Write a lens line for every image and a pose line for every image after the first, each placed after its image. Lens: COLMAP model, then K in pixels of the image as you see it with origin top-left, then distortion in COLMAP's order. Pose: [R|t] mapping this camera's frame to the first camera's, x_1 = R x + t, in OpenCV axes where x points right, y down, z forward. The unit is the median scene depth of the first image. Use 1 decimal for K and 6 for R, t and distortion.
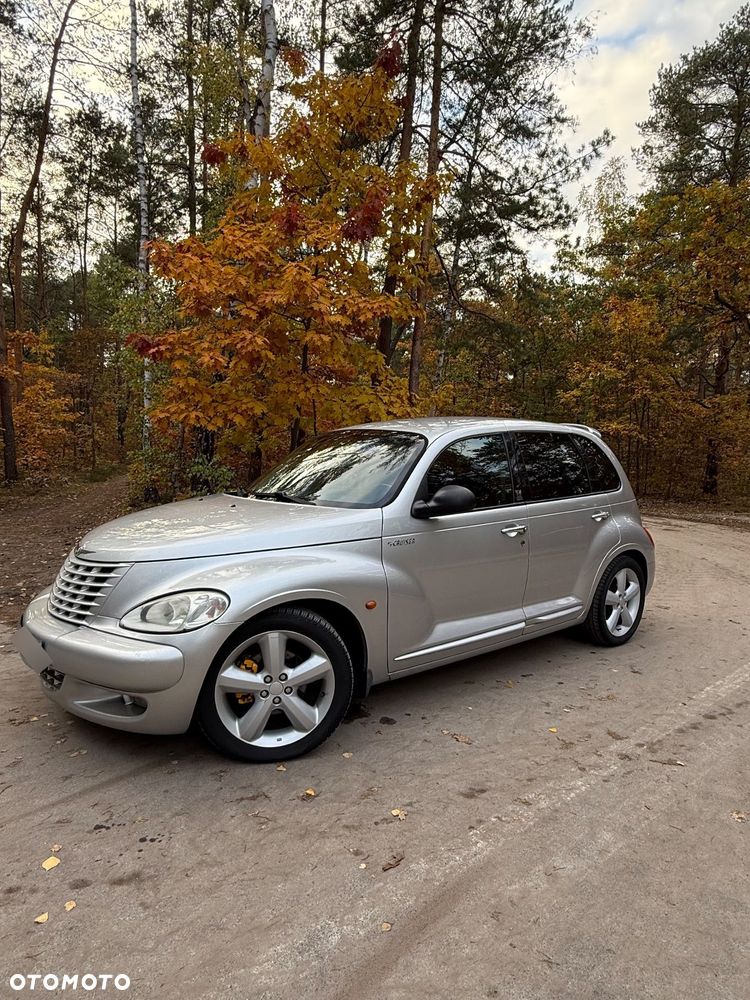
lens RADIAL K [[617.0, 0, 372.3], [0, 617.0, 484.0], [0, 0, 1]] dist [0.001642, 0.001731]
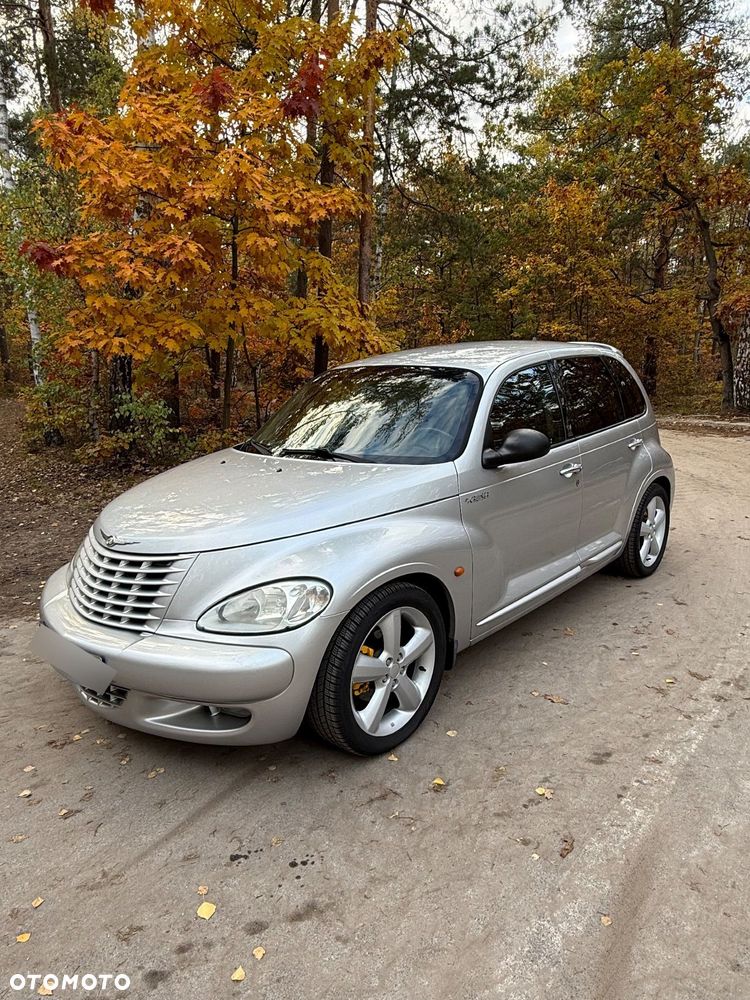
lens RADIAL K [[678.5, 0, 373.3], [0, 678.5, 493.8], [0, 0, 1]] dist [-0.003536, 0.004395]
pose [[0.985533, -0.077491, 0.150731, -0.106485], [0.054820, 0.987296, 0.149137, -0.028623], [-0.160373, -0.138716, 0.977261, 0.026839]]
